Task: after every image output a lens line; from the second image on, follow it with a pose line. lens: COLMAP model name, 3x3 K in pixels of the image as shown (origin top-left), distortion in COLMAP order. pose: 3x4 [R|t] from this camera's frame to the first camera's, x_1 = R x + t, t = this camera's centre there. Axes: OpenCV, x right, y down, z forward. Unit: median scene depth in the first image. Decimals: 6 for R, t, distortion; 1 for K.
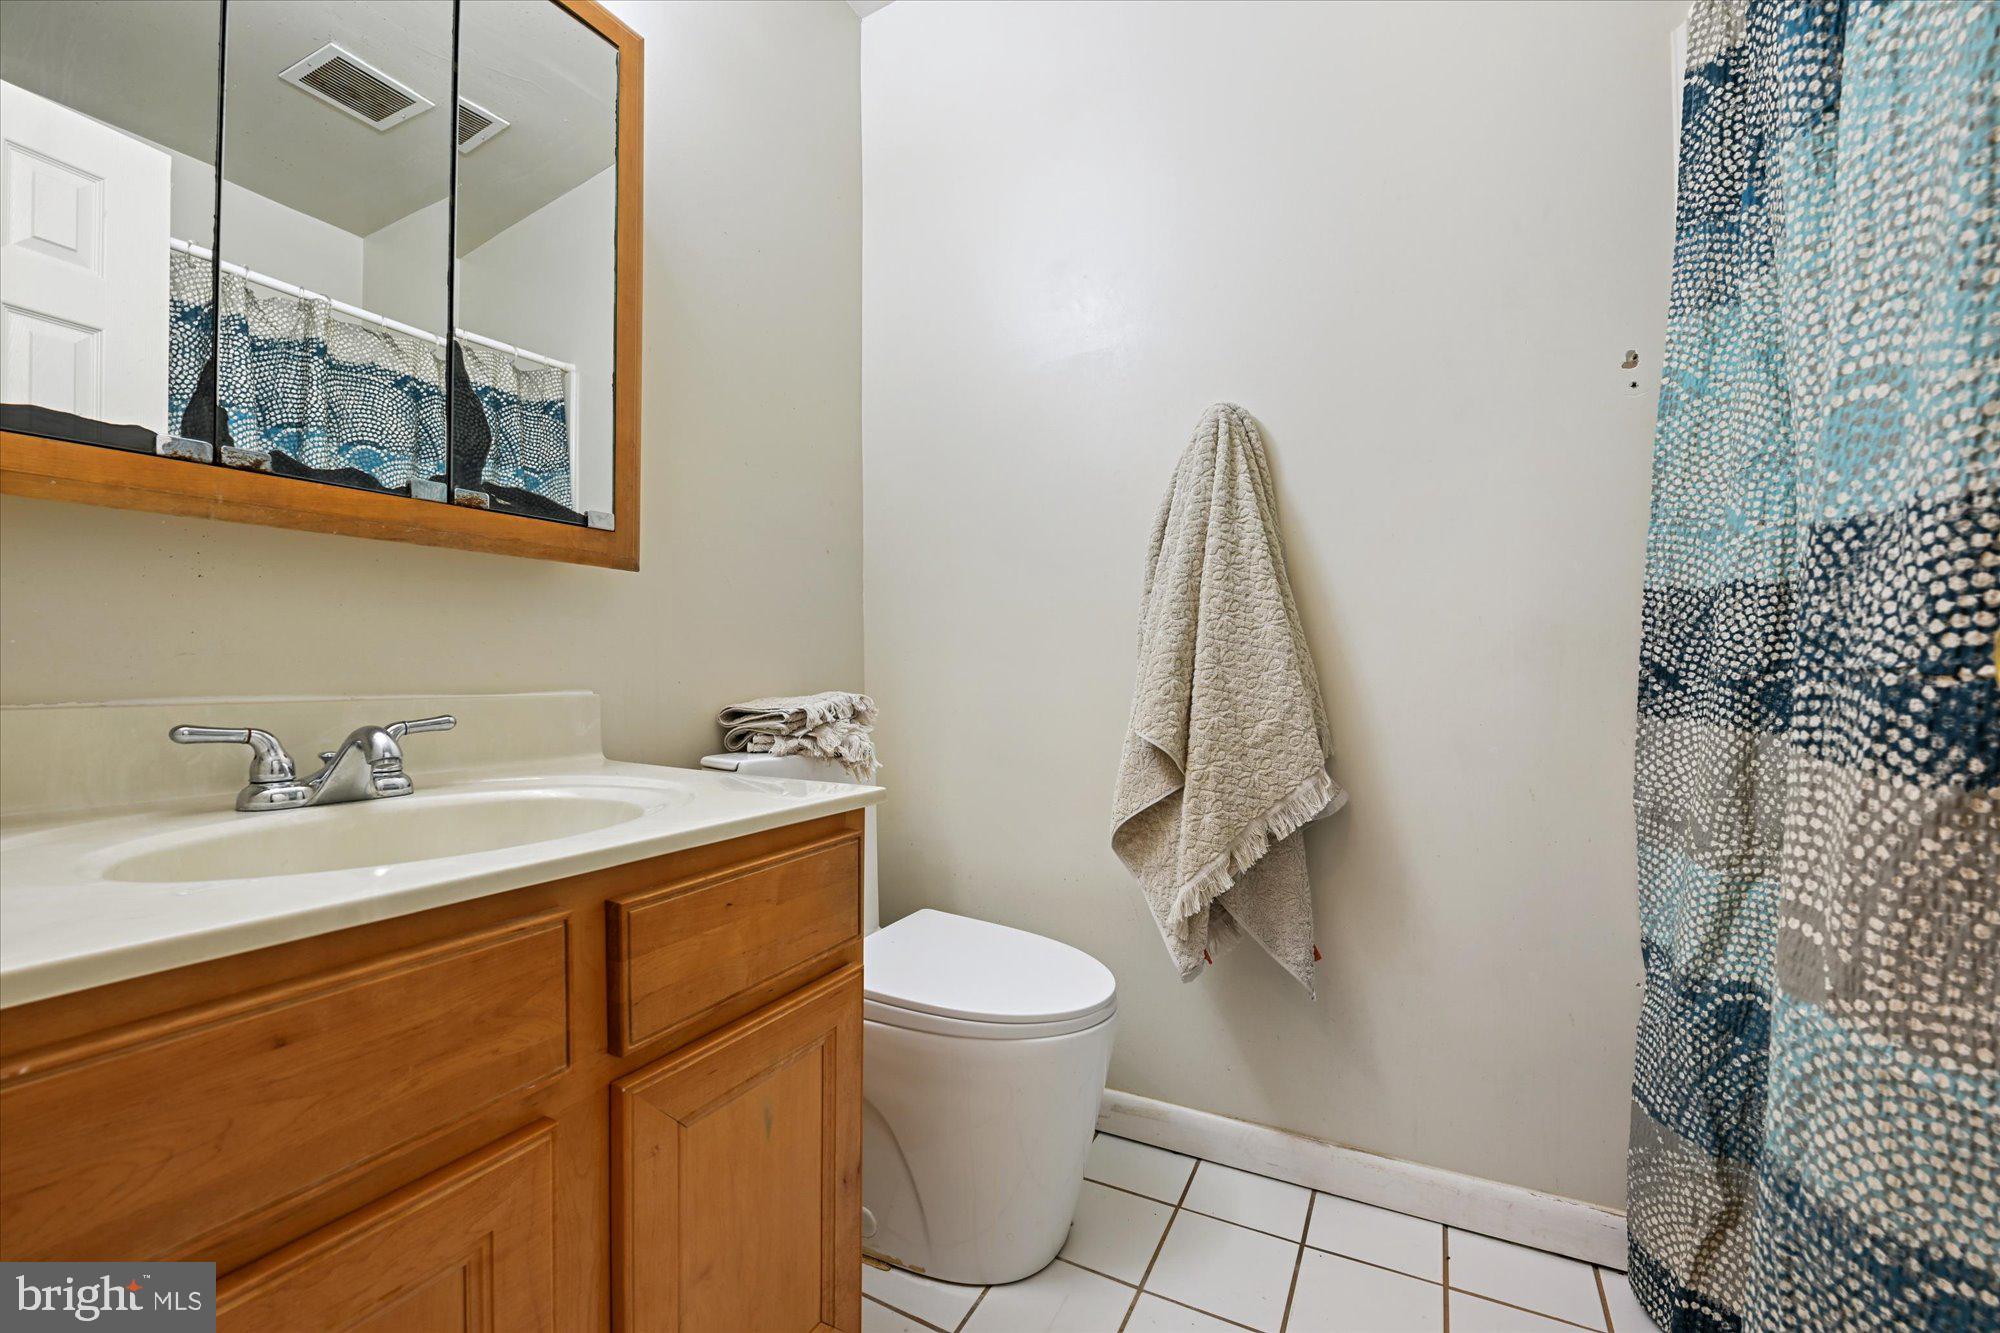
lens RADIAL K [[803.9, 0, 987.6], [0, 803.9, 676.1], [0, 0, 1]] dist [-0.010734, -0.003246]
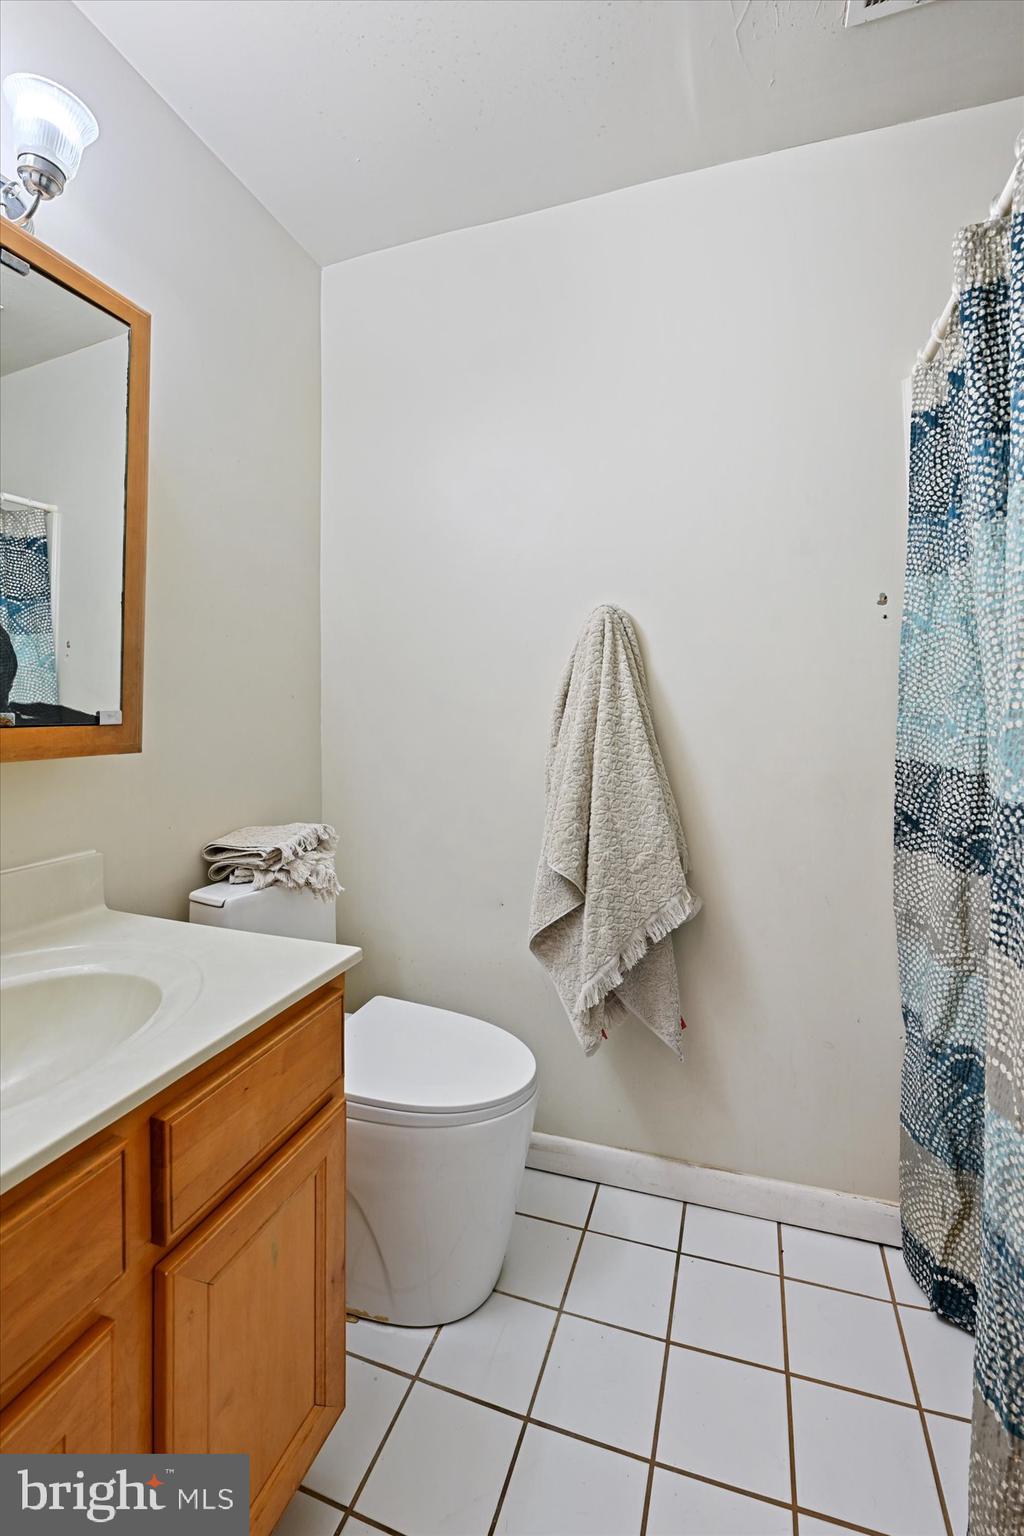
lens RADIAL K [[658.1, 0, 510.3], [0, 658.1, 688.2], [0, 0, 1]] dist [-0.012799, -0.002093]
pose [[0.987010, -0.004588, 0.160594, -0.057488], [0.011455, 0.999058, -0.041861, -0.214454], [-0.160251, 0.043156, 0.986132, -0.066925]]
